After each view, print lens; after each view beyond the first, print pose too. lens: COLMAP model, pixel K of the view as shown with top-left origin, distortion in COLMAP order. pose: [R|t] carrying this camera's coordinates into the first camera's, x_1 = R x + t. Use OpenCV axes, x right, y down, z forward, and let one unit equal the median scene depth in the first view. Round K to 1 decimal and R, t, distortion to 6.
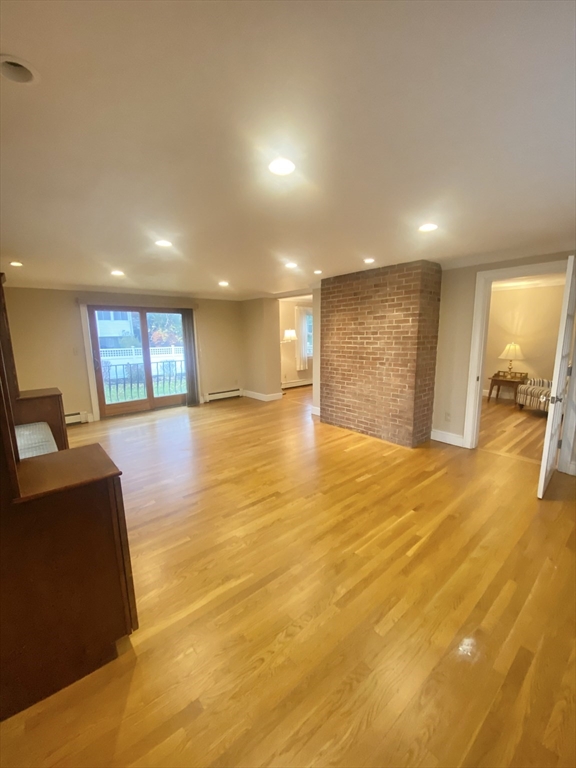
lens RADIAL K [[306.4, 0, 286.6], [0, 306.4, 387.6], [0, 0, 1]] dist [0.007659, -0.006708]
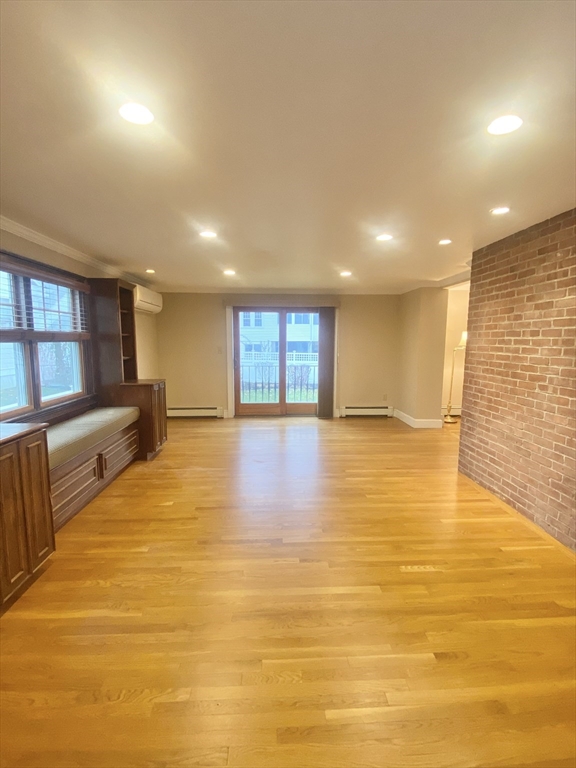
lens RADIAL K [[359.5, 0, 288.6], [0, 359.5, 385.9], [0, 0, 1]] dist [0.011072, -0.004687]
pose [[0.789615, 0.095246, -0.606165, 0.301355], [-0.124762, 0.992165, -0.006622, -0.016657], [0.600785, 0.080856, 0.795311, 0.173491]]
